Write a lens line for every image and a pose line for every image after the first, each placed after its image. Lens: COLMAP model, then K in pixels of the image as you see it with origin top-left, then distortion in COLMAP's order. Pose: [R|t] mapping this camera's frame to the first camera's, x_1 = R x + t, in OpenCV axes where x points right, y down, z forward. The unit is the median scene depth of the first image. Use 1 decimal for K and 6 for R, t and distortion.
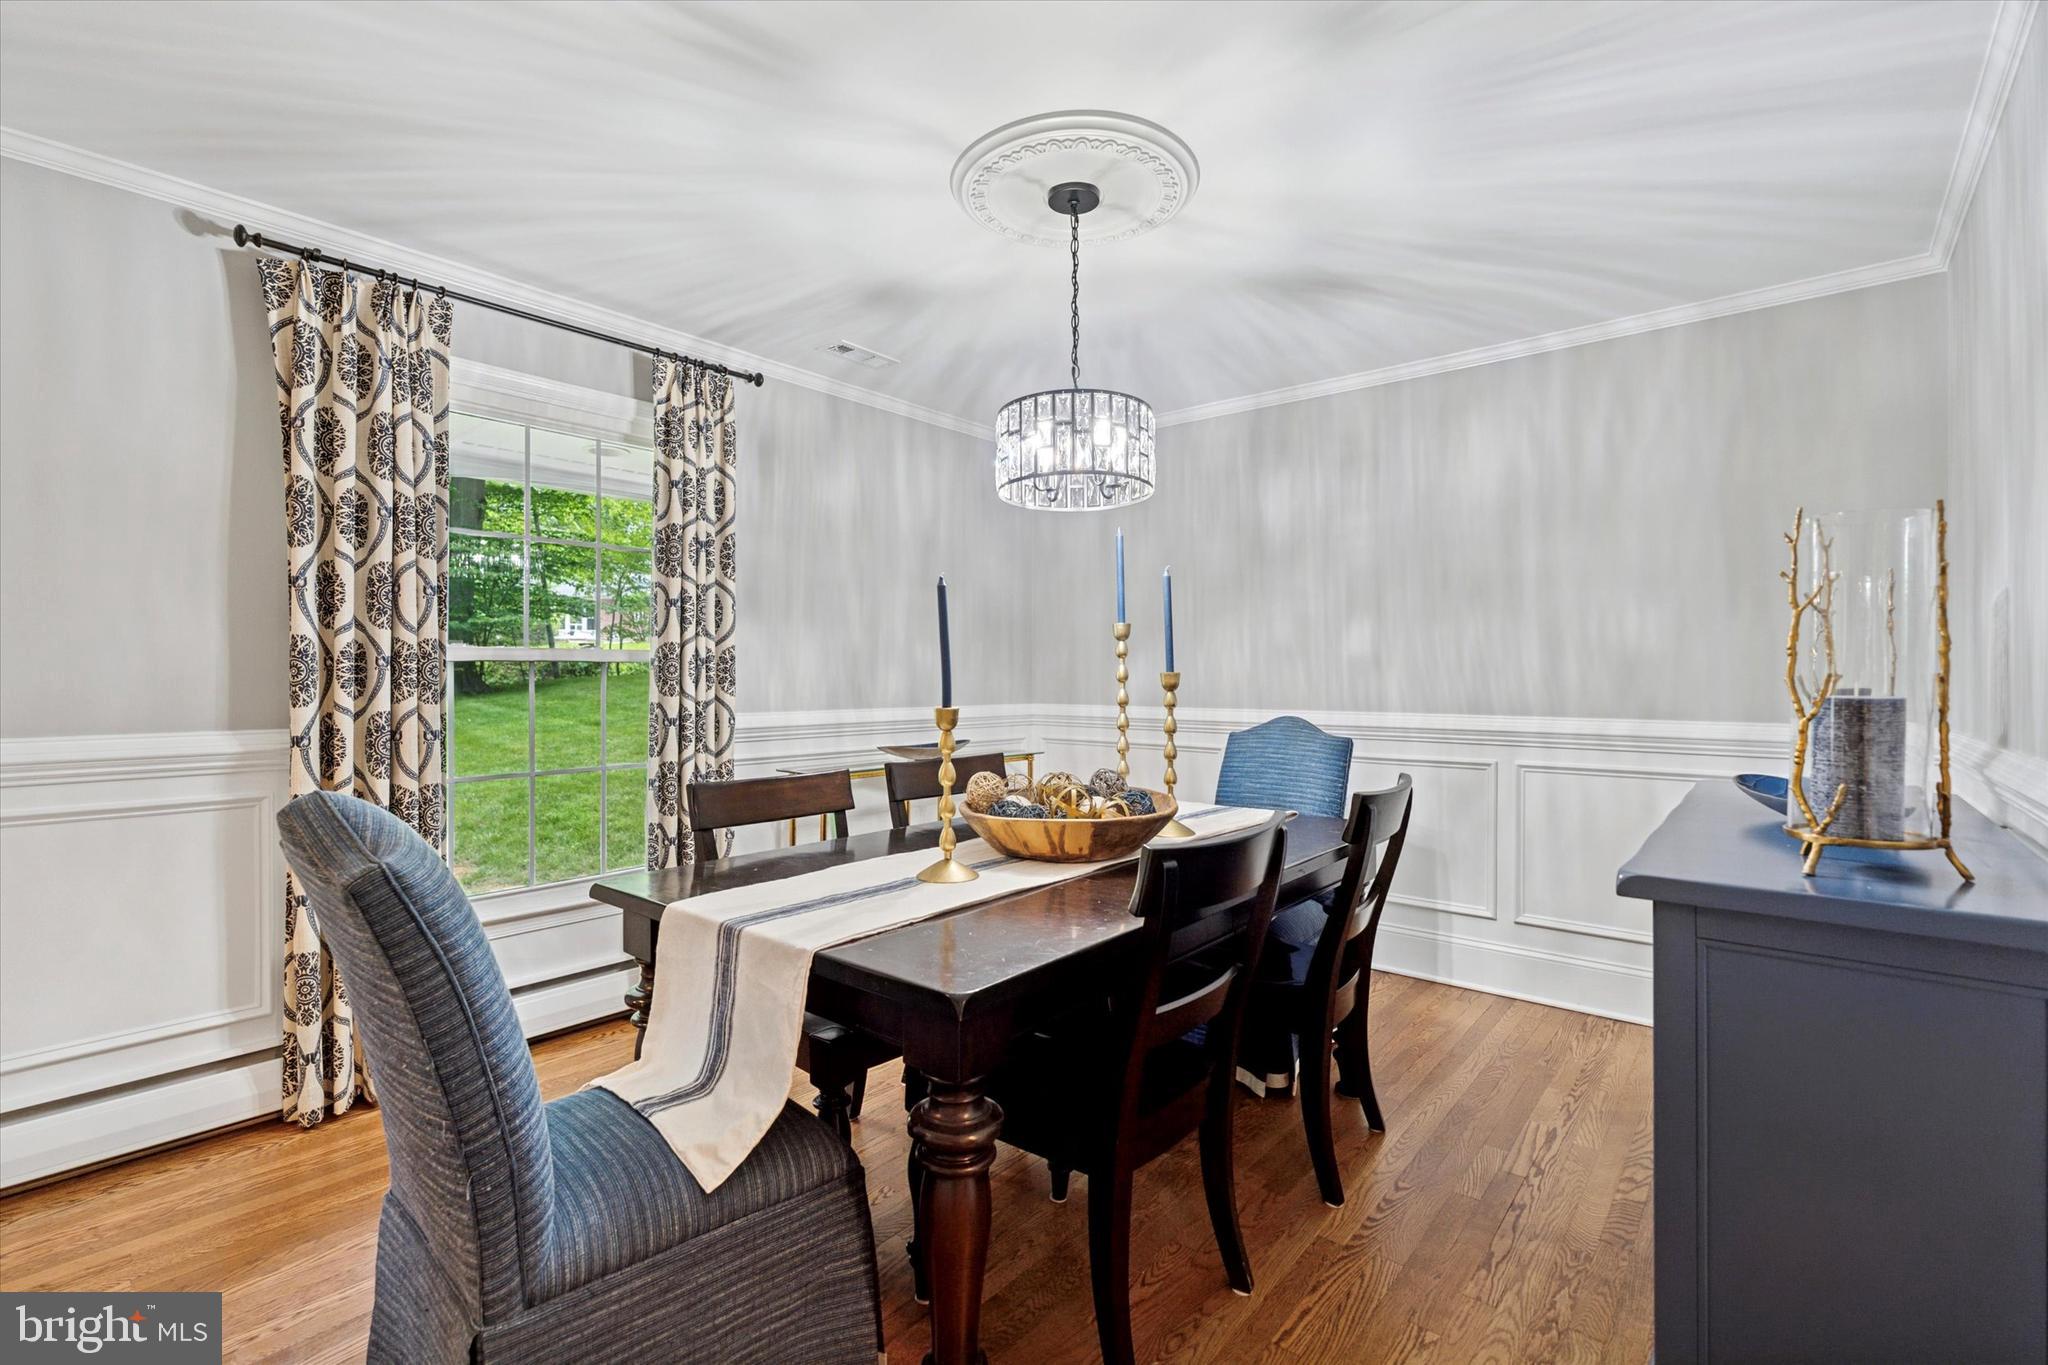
lens RADIAL K [[928.3, 0, 1038.1], [0, 928.3, 679.1], [0, 0, 1]] dist [0.003429, -0.001039]
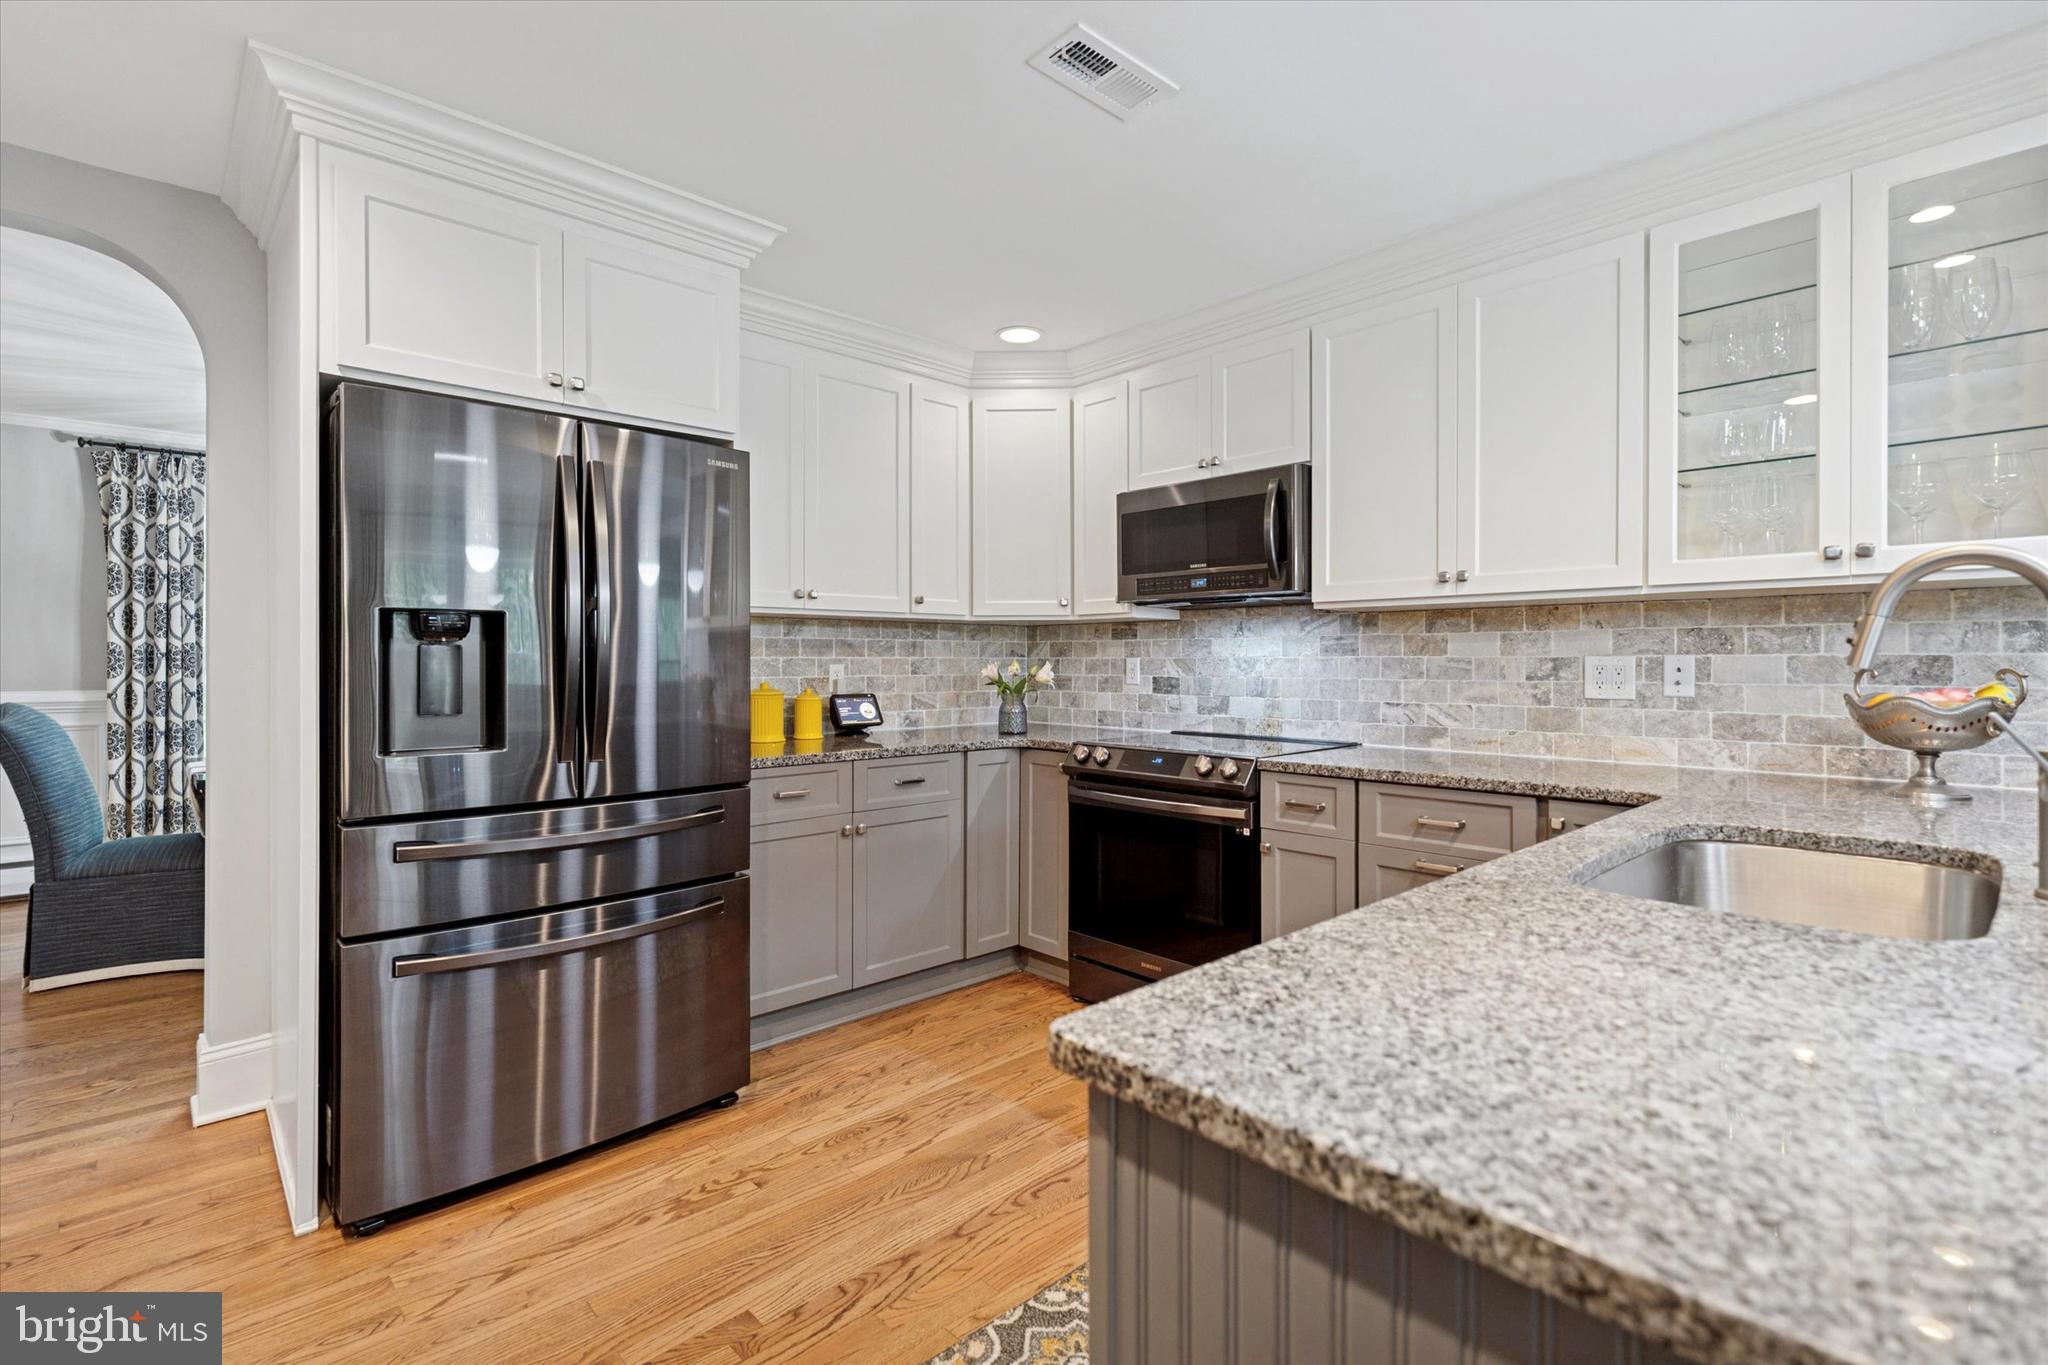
lens RADIAL K [[928.3, 0, 1027.9], [0, 928.3, 665.2], [0, 0, 1]] dist [0.003429, -0.001039]
pose [[0.992164, 0.005038, -0.124839, 1.299767], [-0.004630, 0.999983, 0.003557, -0.013366], [0.124855, -0.002951, 0.992171, -0.670770]]
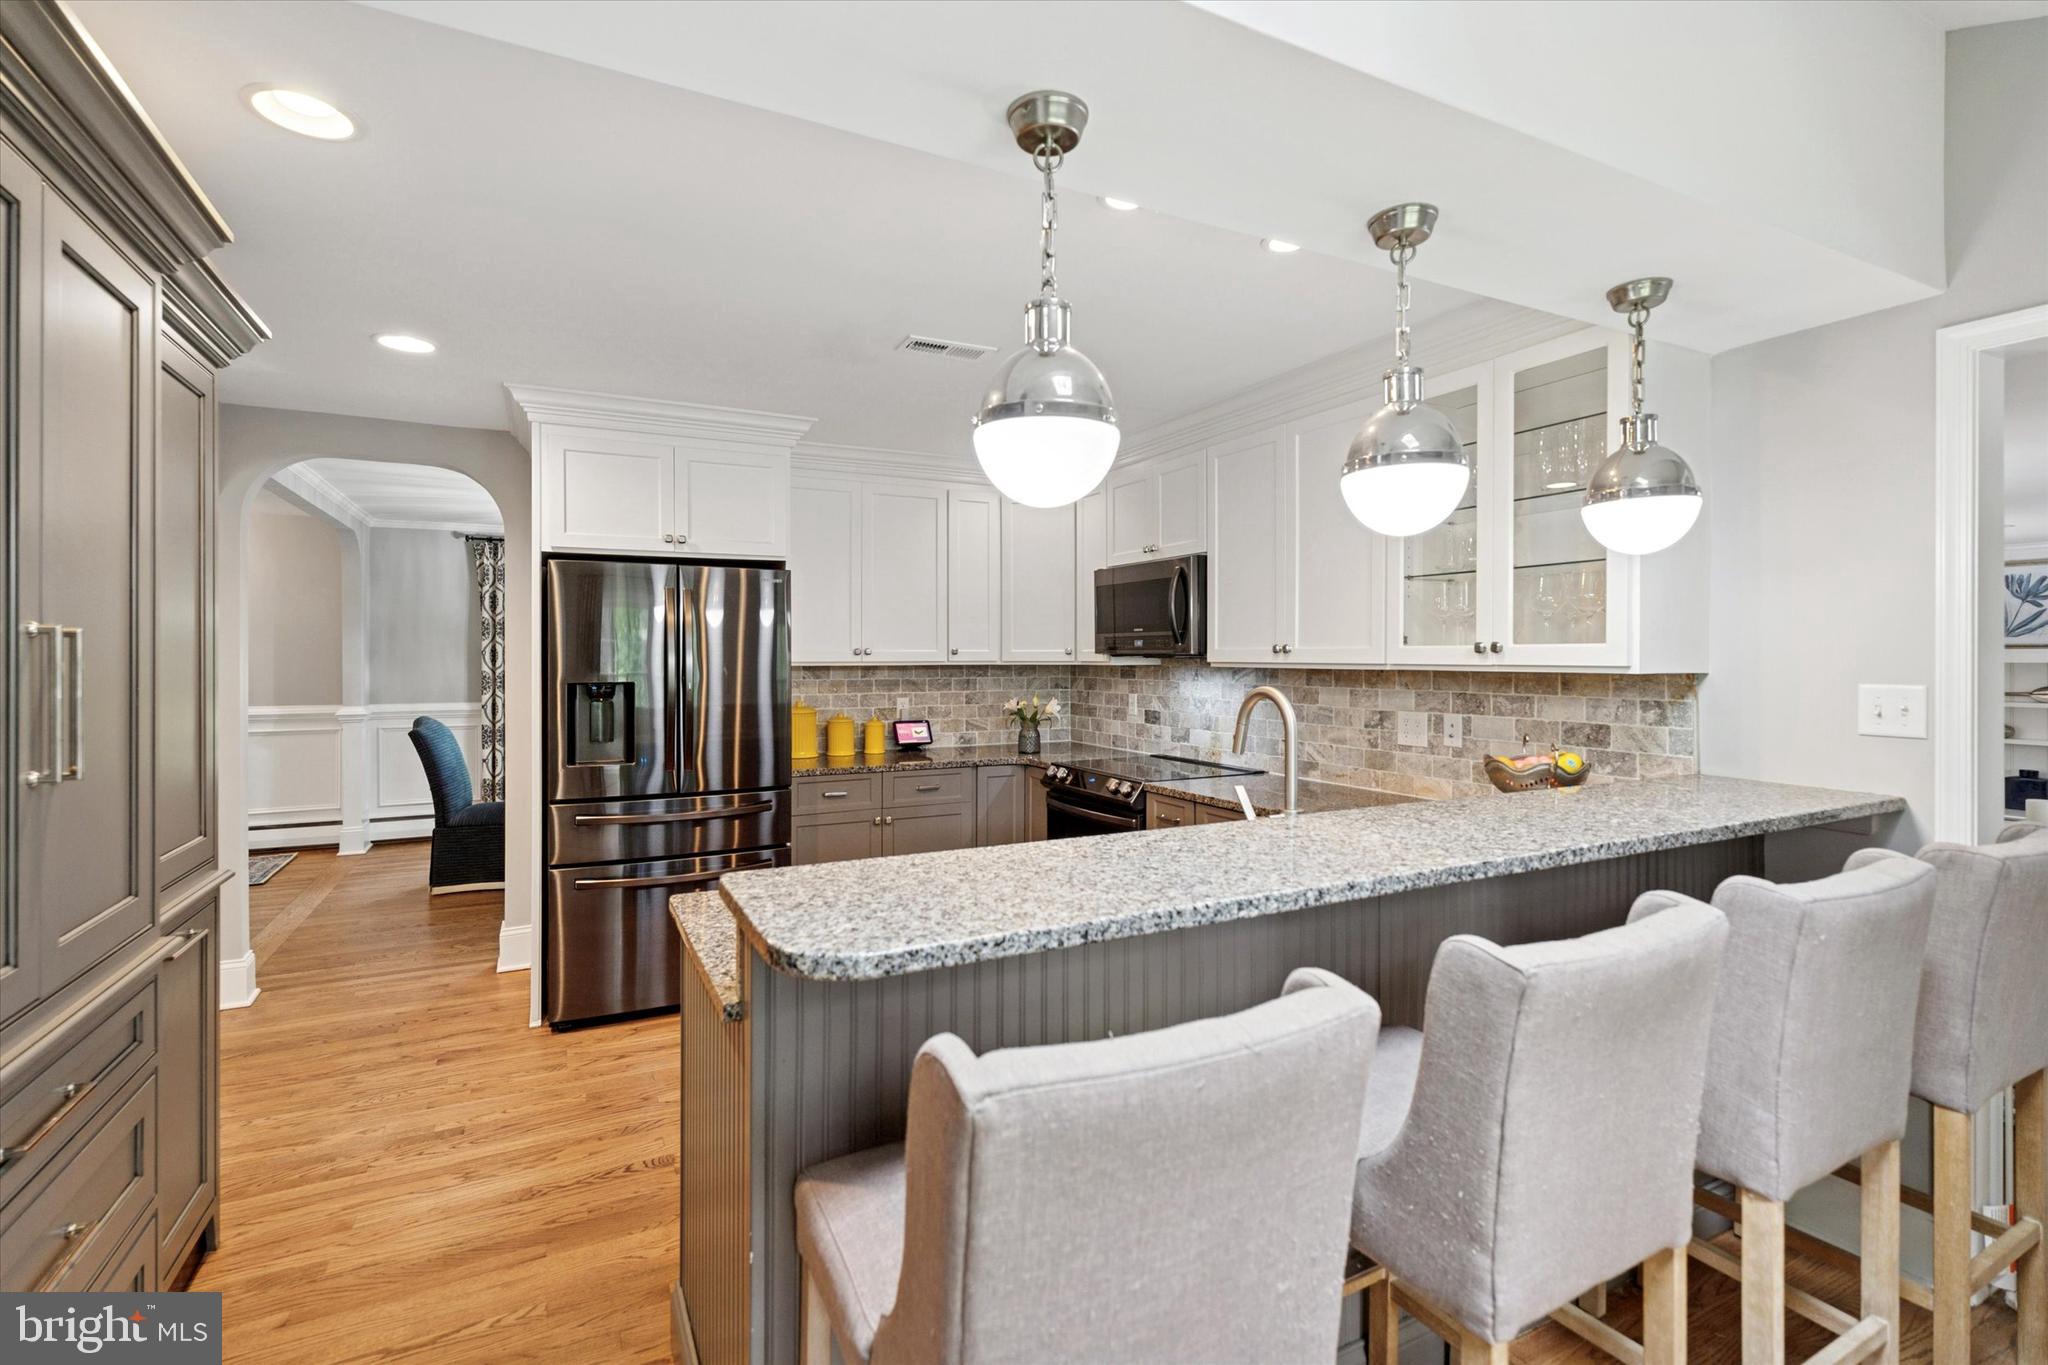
lens RADIAL K [[928.3, 0, 1023.6], [0, 928.3, 662.8], [0, 0, 1]] dist [0.003429, -0.001039]
pose [[0.918517, 0.008301, -0.395294, 1.833507], [-0.005555, 0.999952, 0.008091, -0.099637], [0.395342, -0.005236, 0.918519, -0.970426]]
